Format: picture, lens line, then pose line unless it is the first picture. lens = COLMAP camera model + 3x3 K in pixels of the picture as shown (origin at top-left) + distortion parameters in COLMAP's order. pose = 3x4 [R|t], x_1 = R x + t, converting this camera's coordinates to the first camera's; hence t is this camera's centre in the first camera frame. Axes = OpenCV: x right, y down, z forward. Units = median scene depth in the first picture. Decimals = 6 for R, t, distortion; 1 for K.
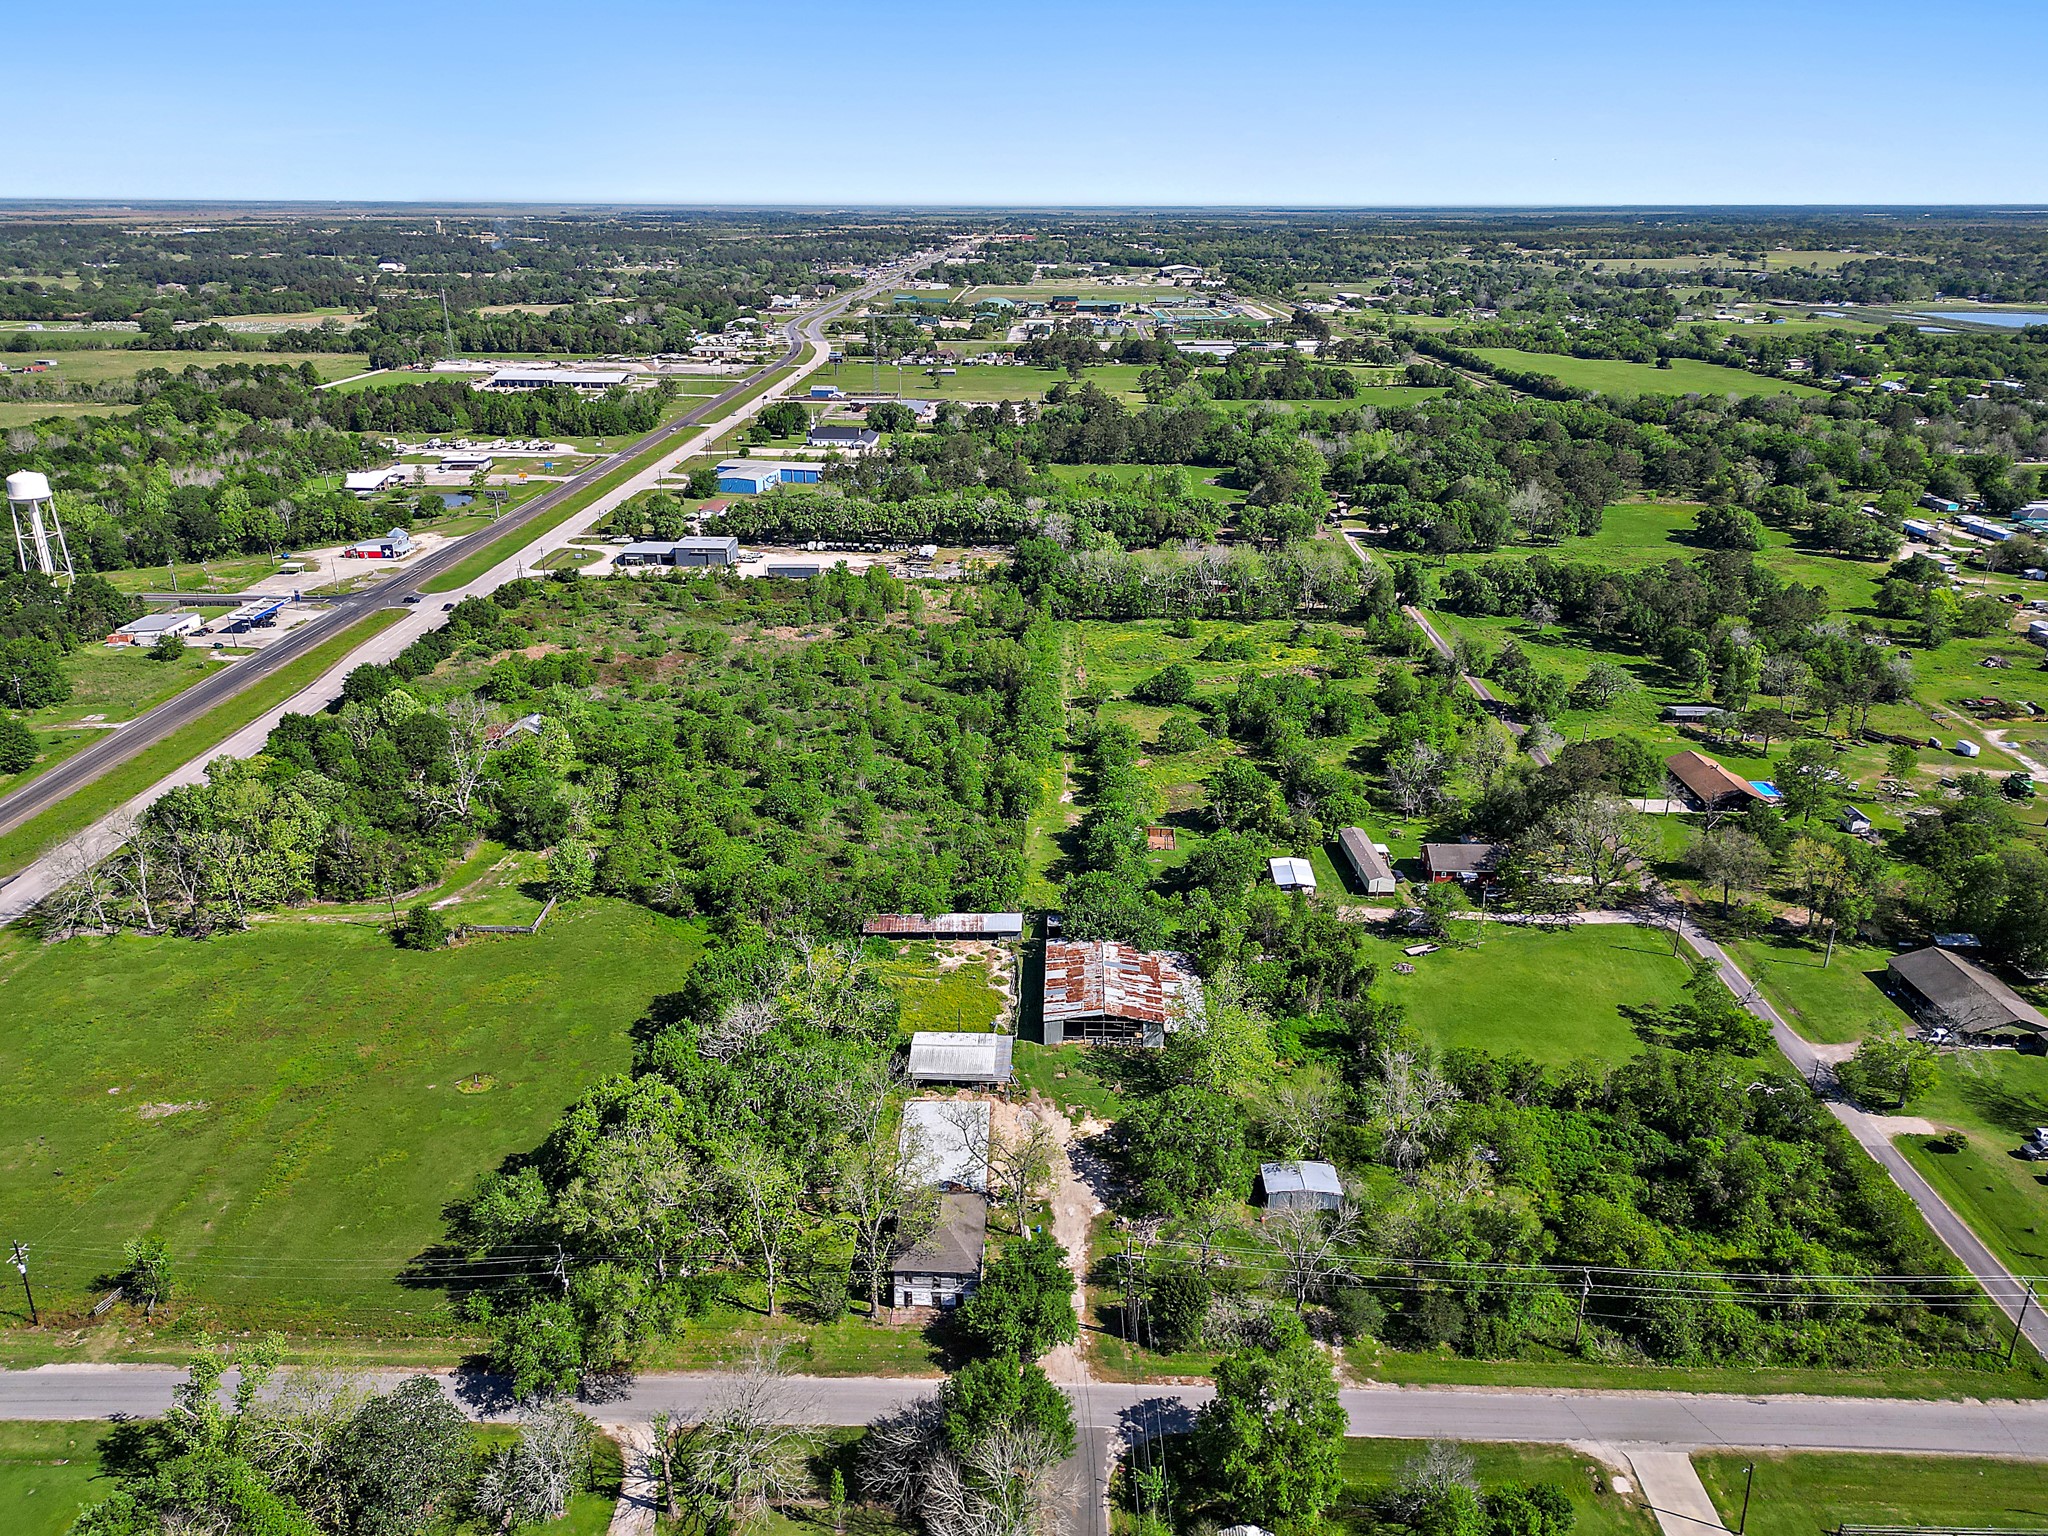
lens RADIAL K [[1463.6, 0, 1018.9], [0, 1463.6, 742.7], [0, 0, 1]] dist [0.068368, -0.072002]
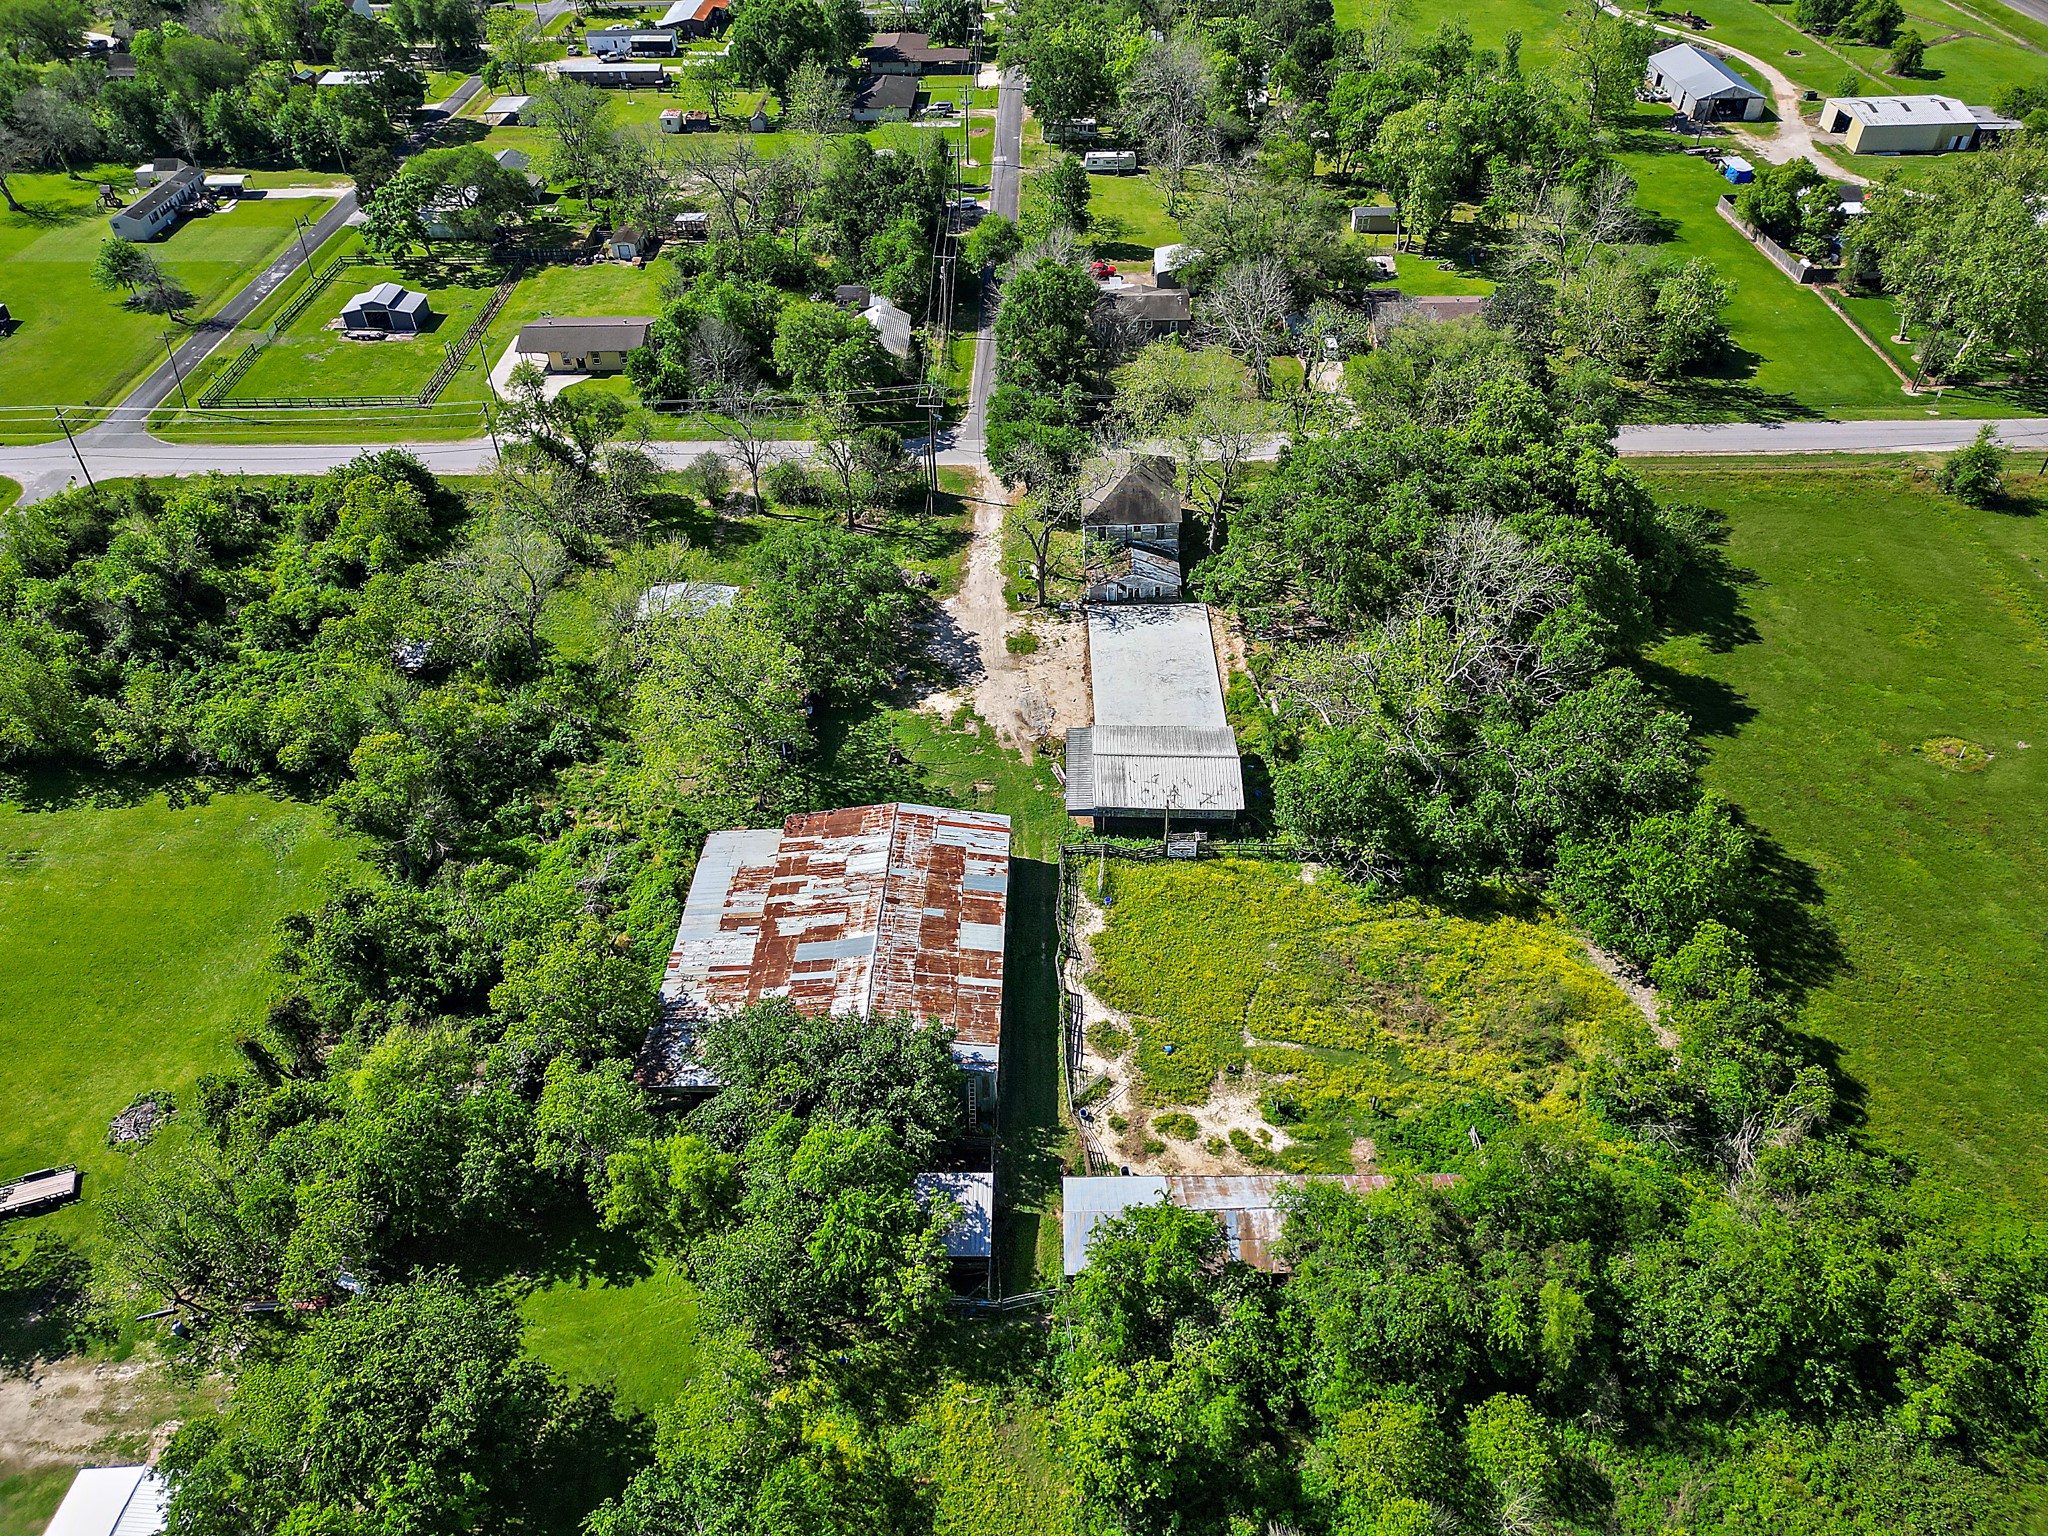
lens RADIAL K [[1407.4, 0, 1019.6], [0, 1407.4, 791.5], [0, 0, 1]] dist [0.067091, -0.056905]
pose [[-0.999783, 0.019679, 0.006885, 0.006264], [0.015408, 0.474954, 0.879876, -0.172810], [0.014045, 0.879791, -0.475154, 0.793957]]
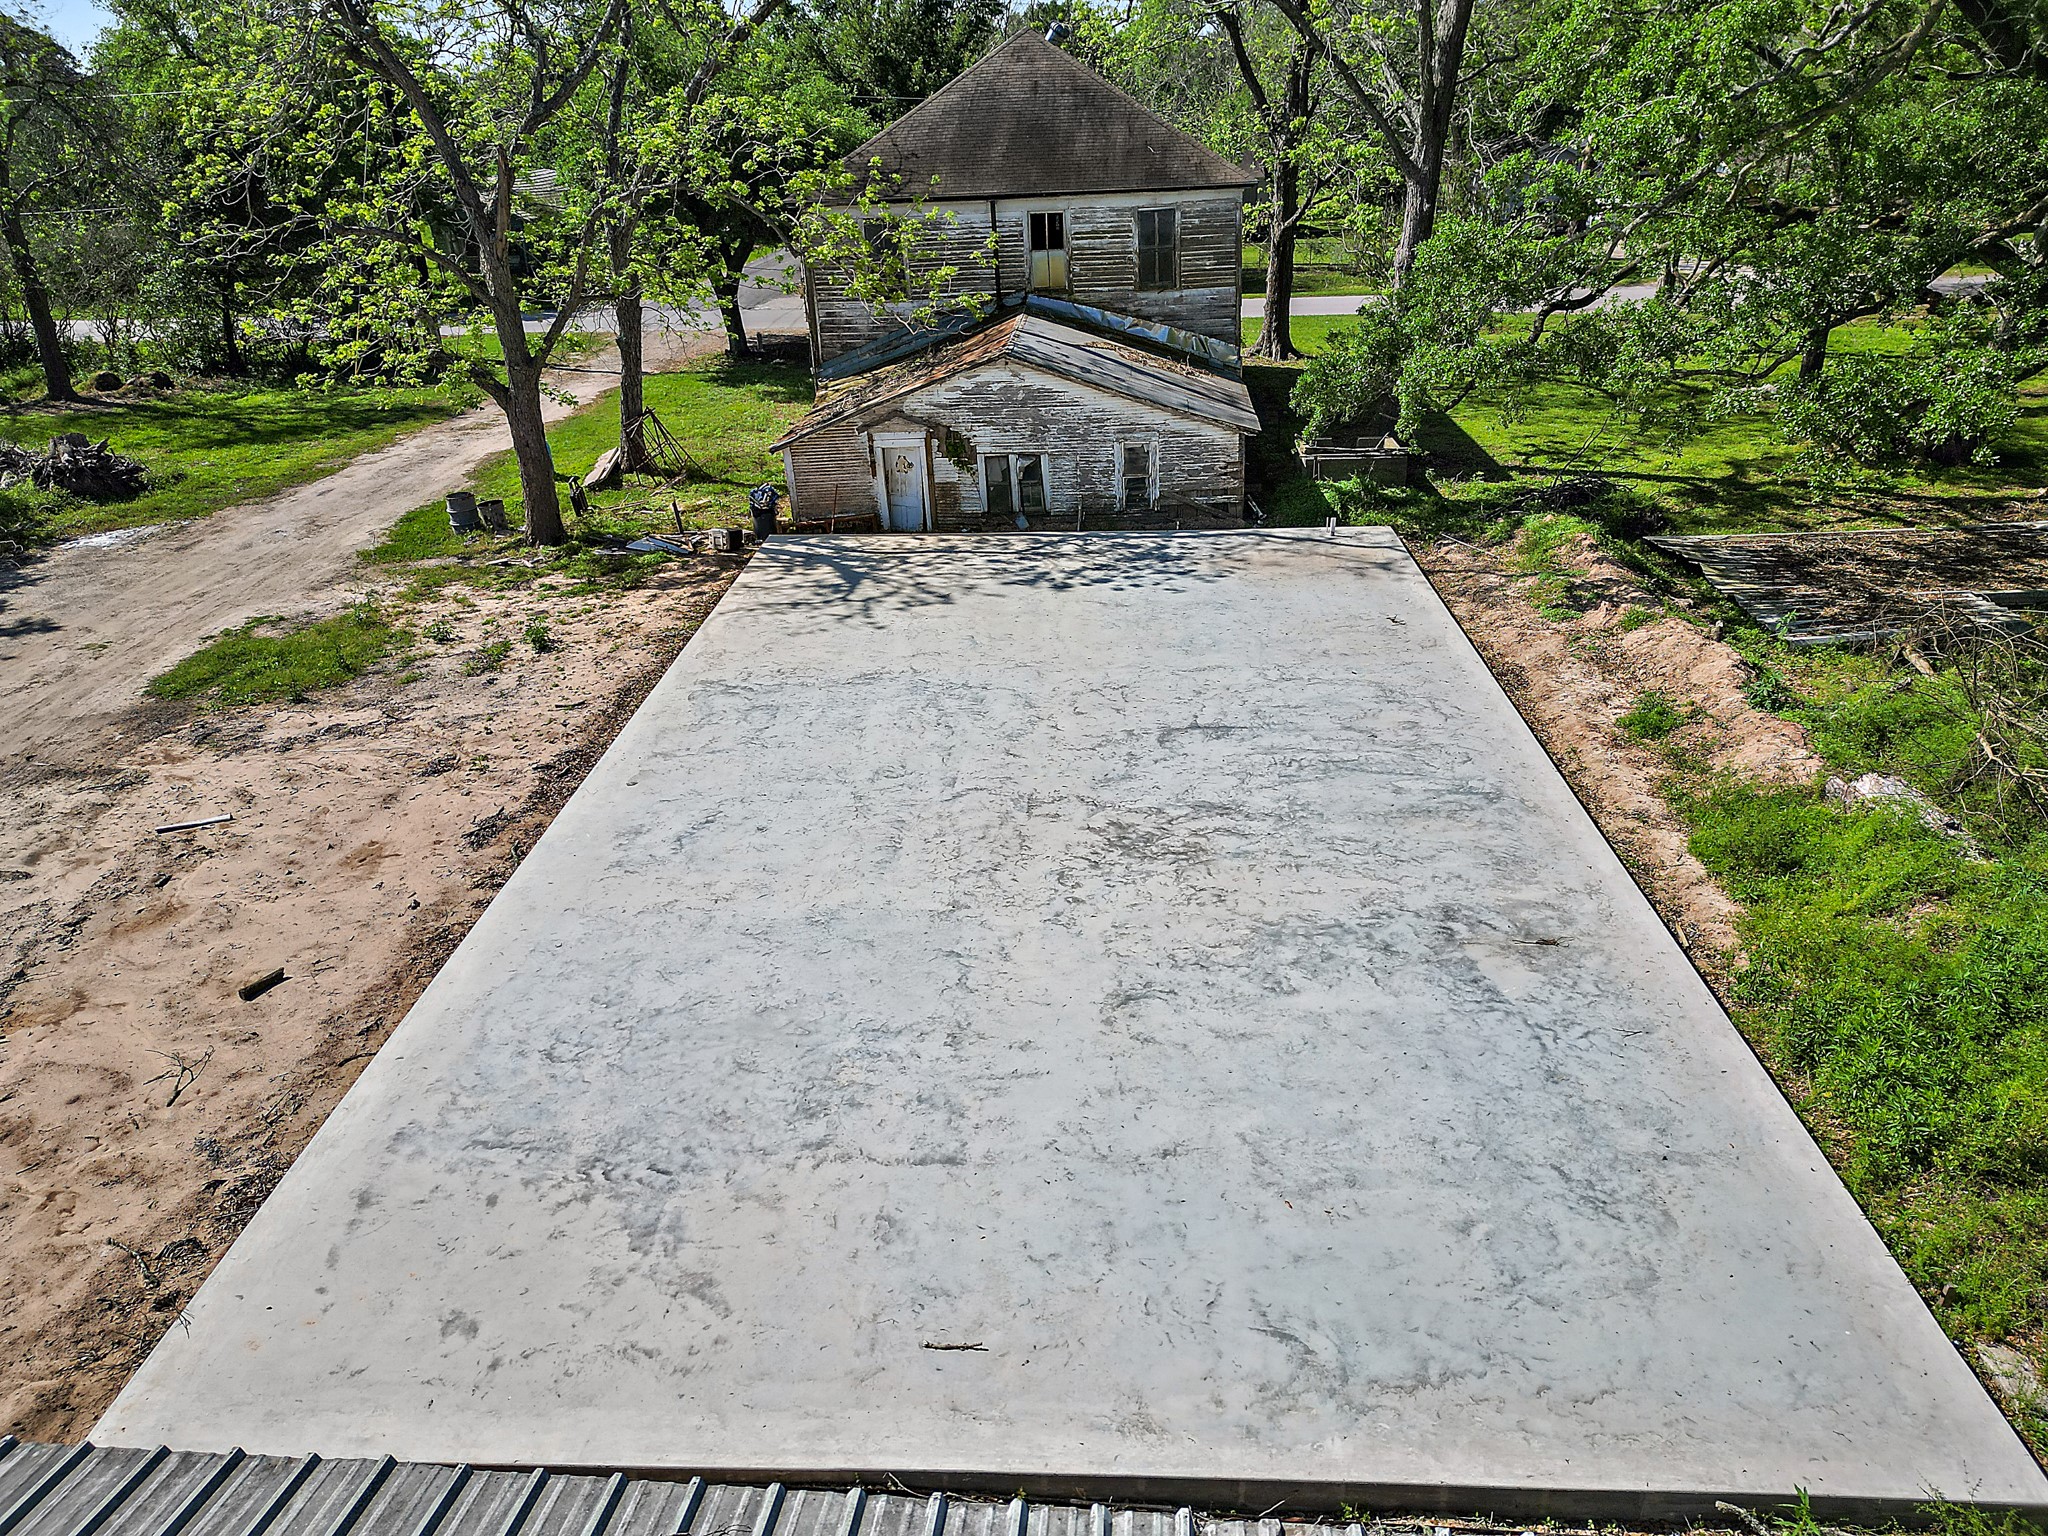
lens RADIAL K [[1475.6, 0, 1024.0], [0, 1475.6, 768.0], [0, 0, 1]] dist [0.072269, -0.077932]
pose [[-0.998735, 0.004154, 0.050101, -0.030878], [0.038304, 0.708331, 0.704840, 0.119687], [-0.032561, 0.705868, -0.707594, 0.615466]]
